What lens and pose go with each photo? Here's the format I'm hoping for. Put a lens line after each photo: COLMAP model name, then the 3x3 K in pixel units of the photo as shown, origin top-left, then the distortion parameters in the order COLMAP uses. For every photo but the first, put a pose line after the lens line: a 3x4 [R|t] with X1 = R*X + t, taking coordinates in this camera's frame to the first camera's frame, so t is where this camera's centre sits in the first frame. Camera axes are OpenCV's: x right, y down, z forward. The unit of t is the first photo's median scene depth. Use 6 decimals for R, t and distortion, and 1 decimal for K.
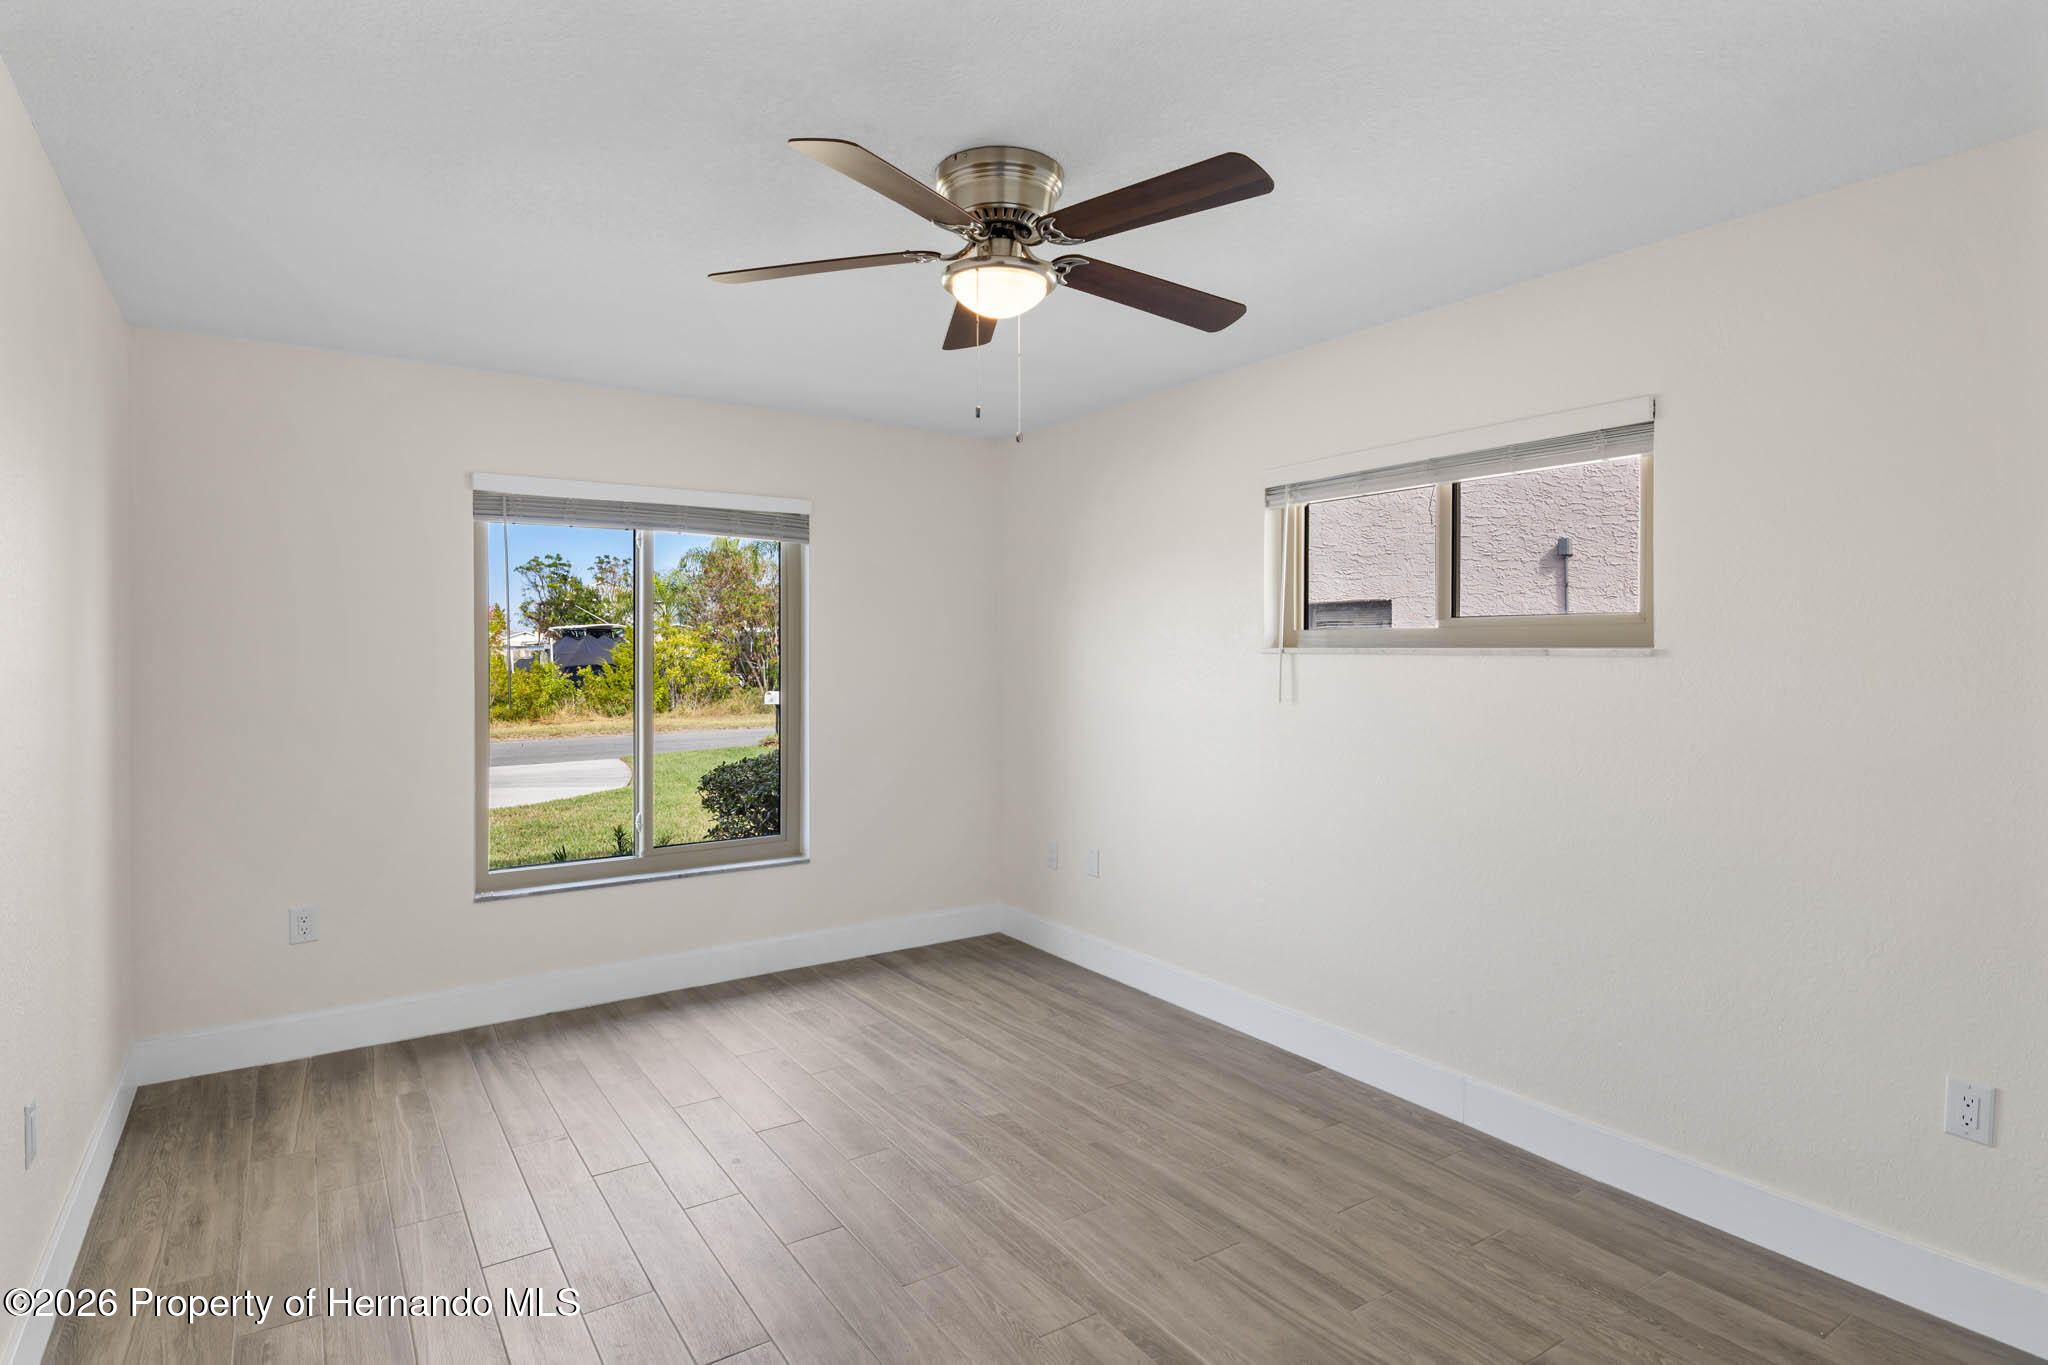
lens RADIAL K [[1043.7, 0, 1021.8], [0, 1043.7, 673.4], [0, 0, 1]] dist [0.002951, -0.000023]
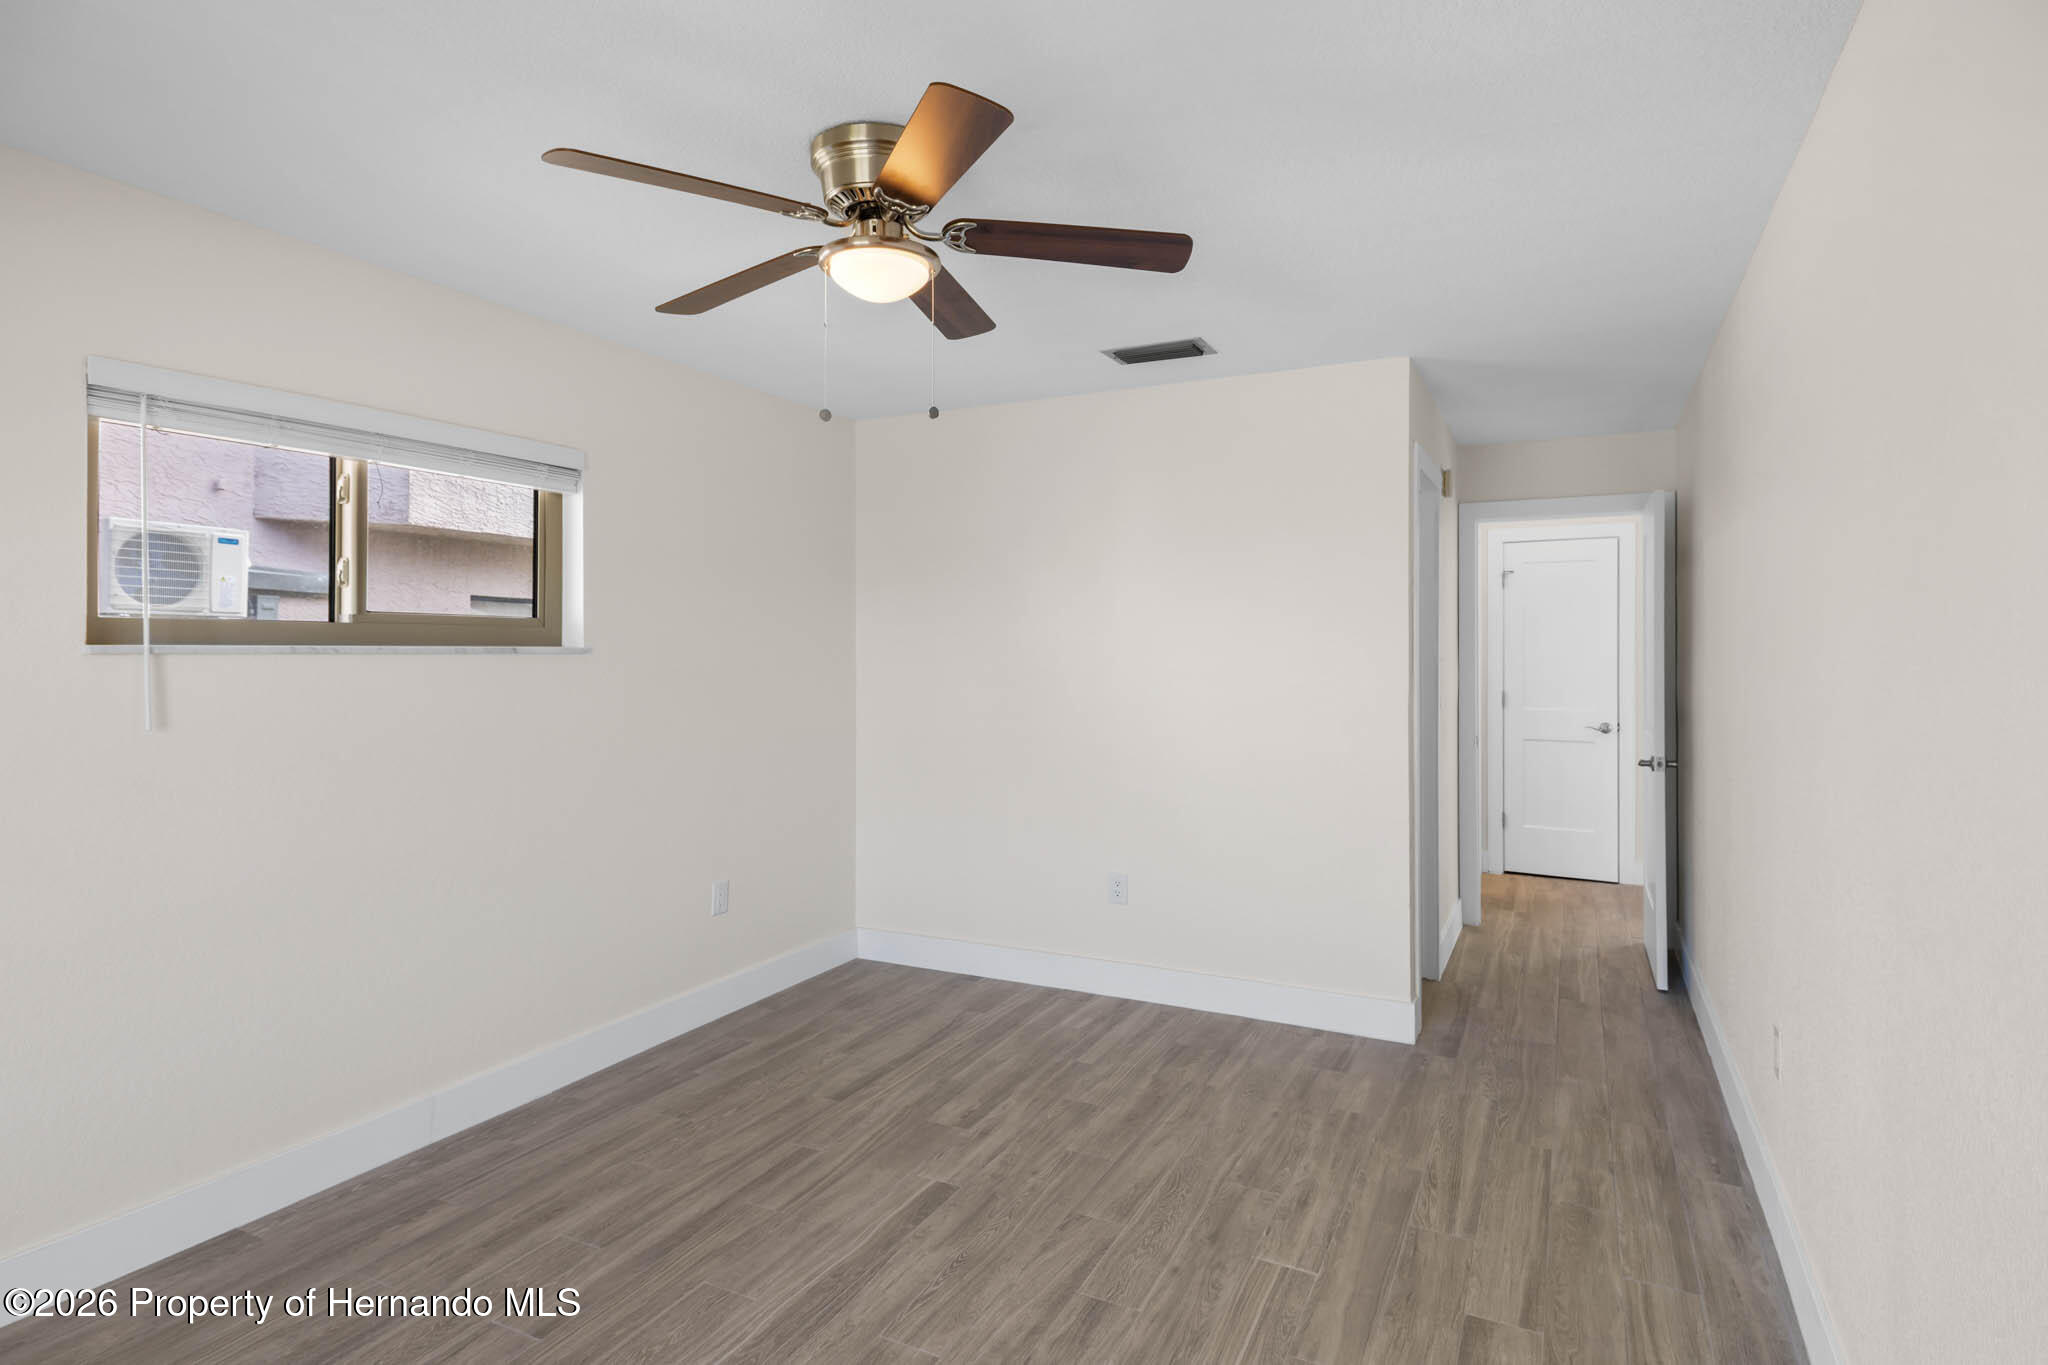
lens RADIAL K [[1043.7, 0, 1014.4], [0, 1043.7, 668.4], [0, 0, 1]] dist [0.002951, -0.000023]
pose [[-0.474214, -0.015127, 0.880279, -0.792080], [0.015412, 0.999557, 0.025479, -0.023036], [-0.880274, 0.025650, -0.473771, 1.158933]]
